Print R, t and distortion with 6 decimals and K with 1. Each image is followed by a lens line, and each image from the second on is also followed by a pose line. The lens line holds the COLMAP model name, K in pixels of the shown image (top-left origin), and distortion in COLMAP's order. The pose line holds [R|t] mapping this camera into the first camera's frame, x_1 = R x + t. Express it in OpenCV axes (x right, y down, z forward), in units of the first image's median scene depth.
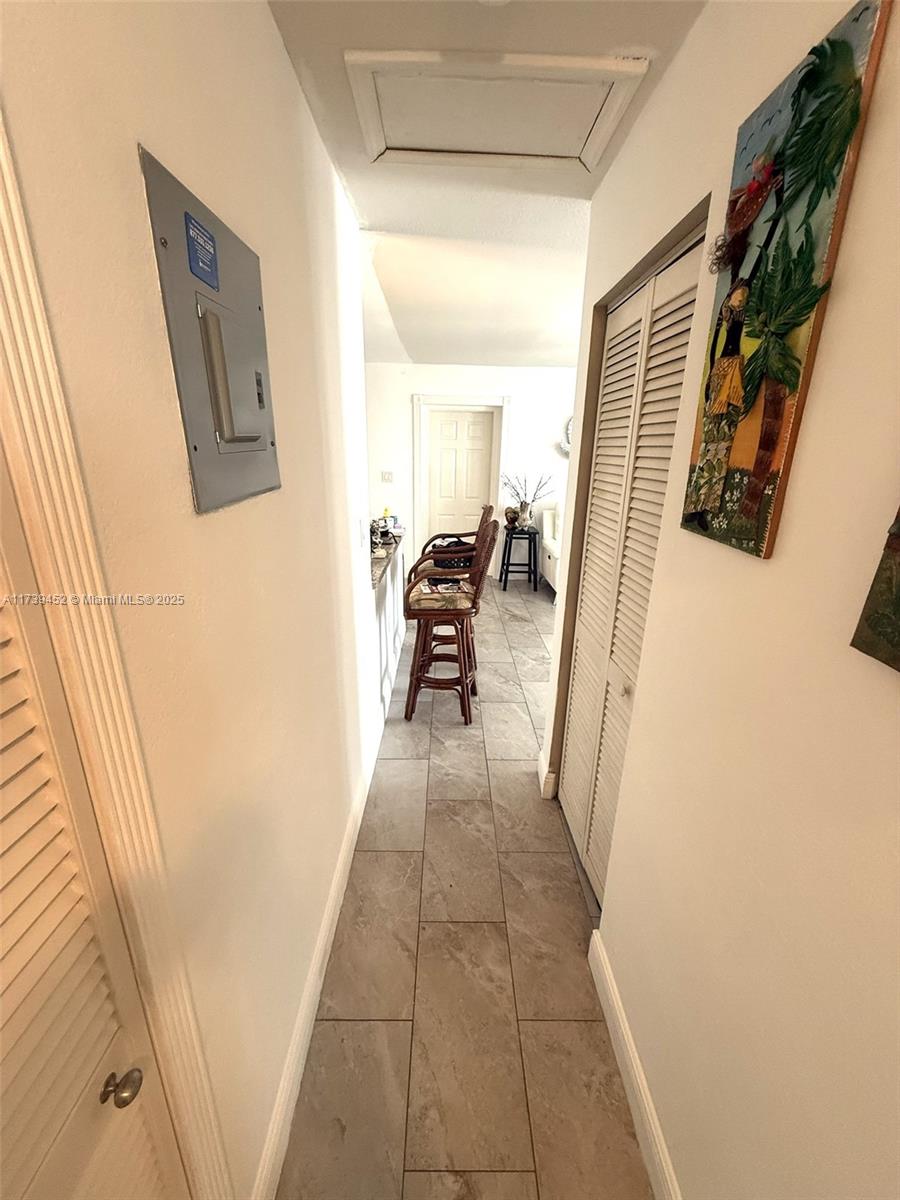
lens RADIAL K [[480.5, 0, 450.0], [0, 480.5, 600.0], [0, 0, 1]] dist [0.001839, 0.000214]
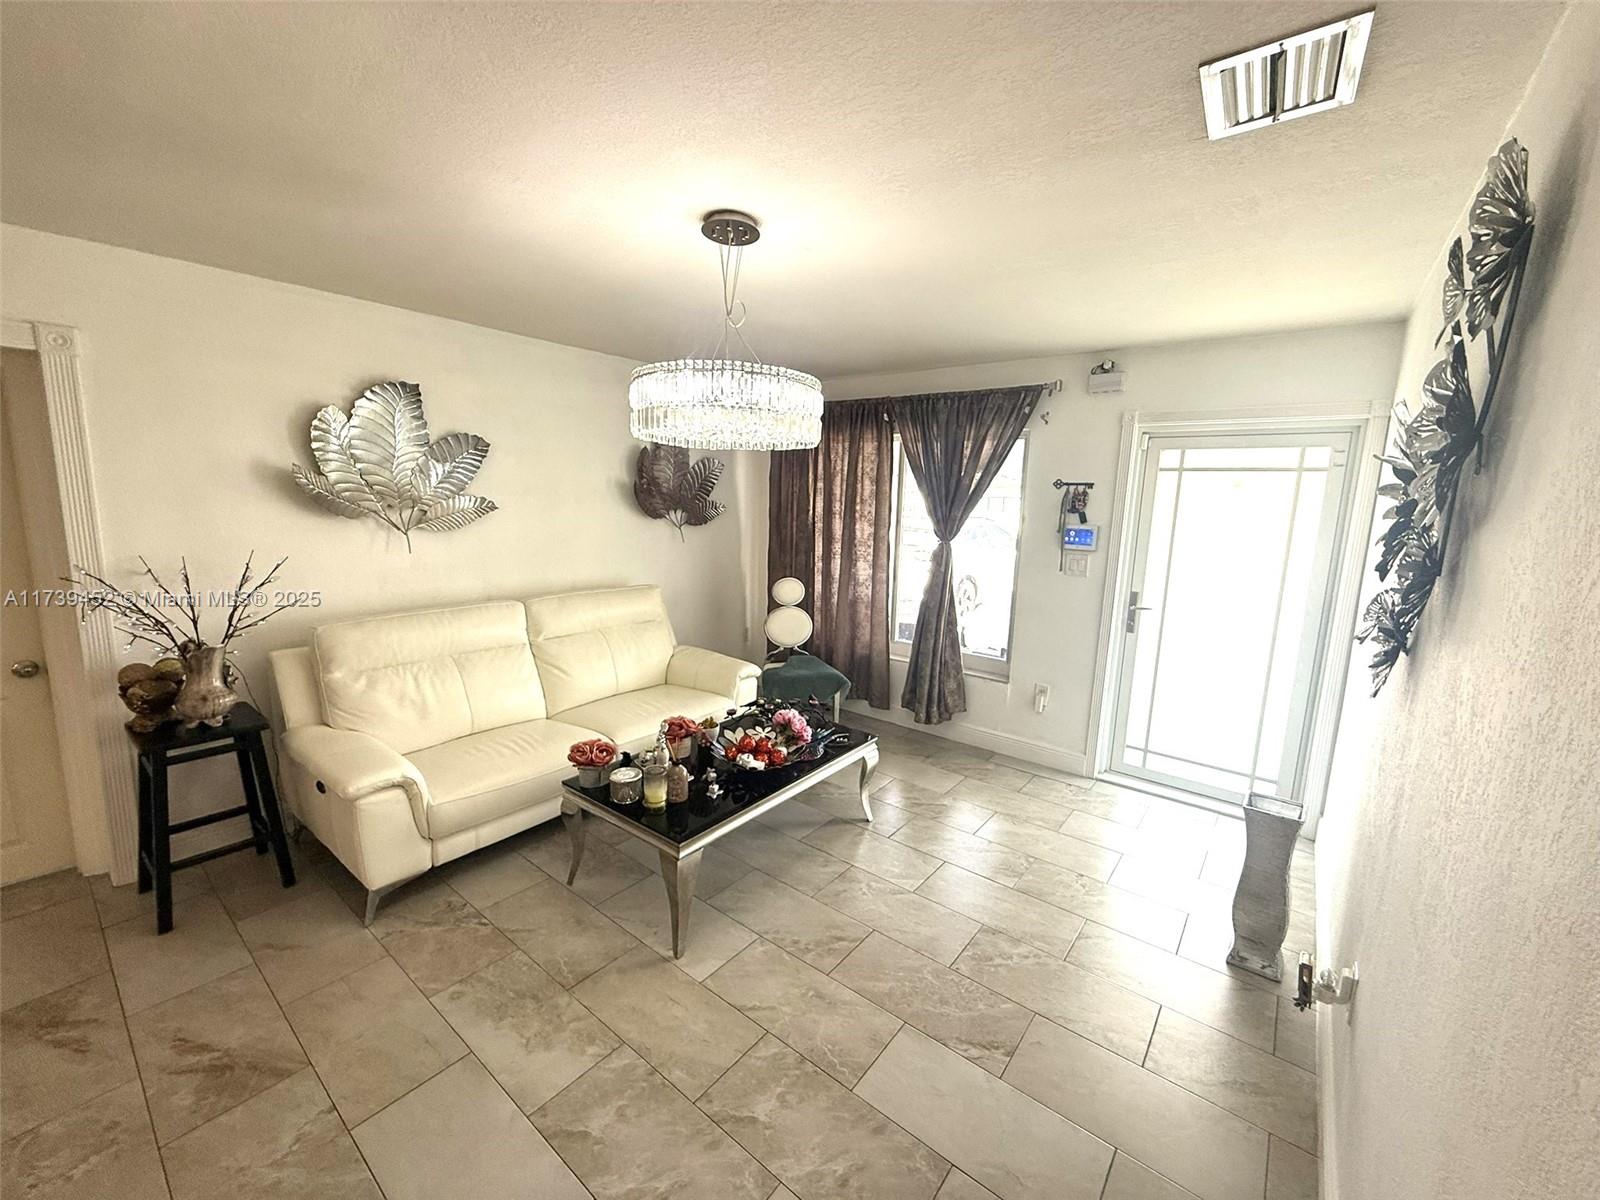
lens RADIAL K [[640.7, 0, 800.0], [0, 640.7, 600.0], [0, 0, 1]] dist [0.001839, 0.000214]
pose [[0.628584, -0.128516, 0.767050, 0.081481], [0.216268, 0.976238, -0.013663, -0.136328], [-0.747068, 0.174477, 0.641442, 0.396971]]
